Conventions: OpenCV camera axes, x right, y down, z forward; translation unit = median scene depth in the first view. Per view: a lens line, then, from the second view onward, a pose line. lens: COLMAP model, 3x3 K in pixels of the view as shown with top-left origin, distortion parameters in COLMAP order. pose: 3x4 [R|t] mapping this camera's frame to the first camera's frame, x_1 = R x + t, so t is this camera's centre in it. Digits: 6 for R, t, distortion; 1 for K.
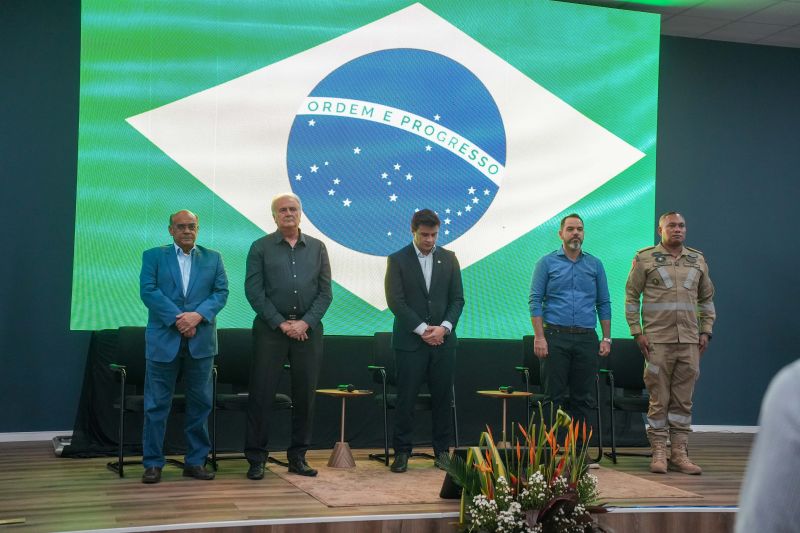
lens RADIAL K [[1041.4, 0, 398.8], [0, 1041.4, 267.6], [0, 0, 1]] dist [0.178668, 0.000000]
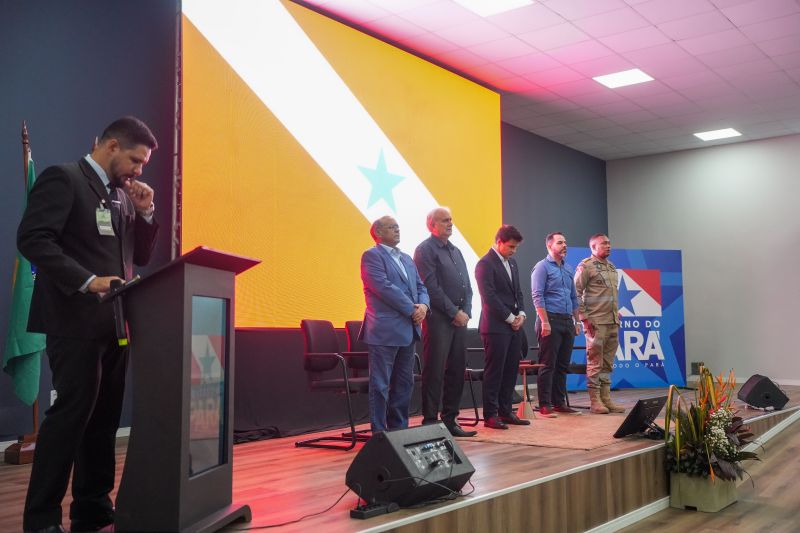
lens RADIAL K [[852.3, 0, 405.9], [0, 852.3, 264.4], [0, 0, 1]] dist [0.044931, 0.000000]
pose [[0.816782, 0.016030, 0.576724, -0.658003], [-0.004697, 0.999766, -0.021135, 0.015365], [-0.576928, 0.014554, 0.816666, 0.197395]]
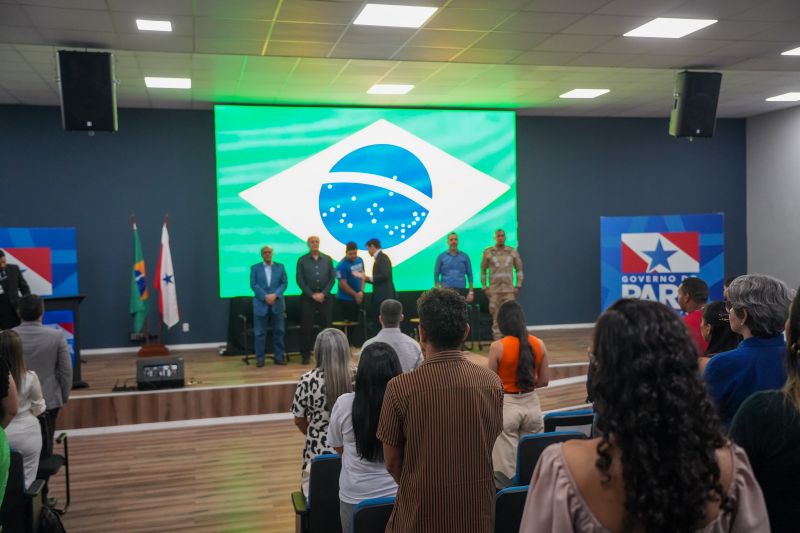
lens RADIAL K [[816.6, 0, 400.8], [0, 816.6, 267.5], [0, 0, 1]] dist [0.020181, 0.000000]
pose [[0.995456, -0.045883, -0.083439, 0.201304], [0.053333, 0.994569, 0.089375, -0.136030], [0.078885, -0.093418, 0.992497, -0.636435]]
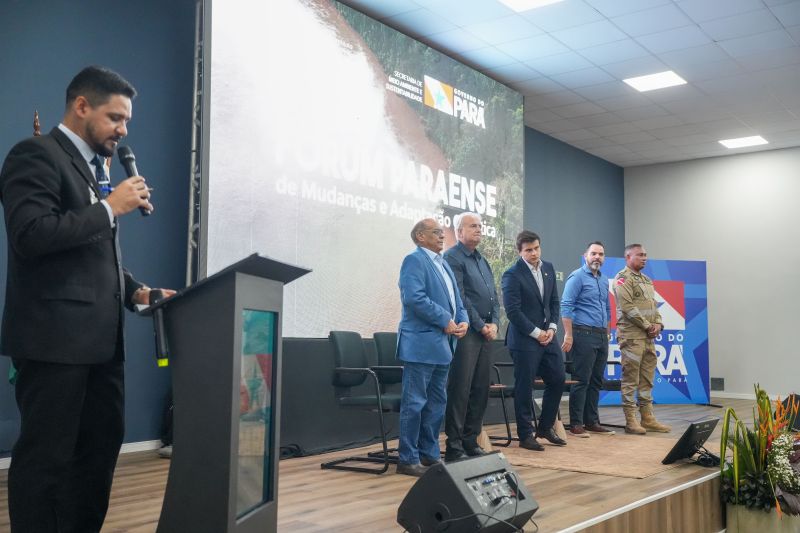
lens RADIAL K [[852.3, 0, 398.8], [0, 852.3, 265.8], [0, 0, 1]] dist [0.044931, 0.000000]
pose [[0.815653, 0.032736, 0.577614, -0.656802], [-0.022456, 0.999437, -0.024931, 0.011129], [-0.578105, 0.007364, 0.815929, 0.272979]]
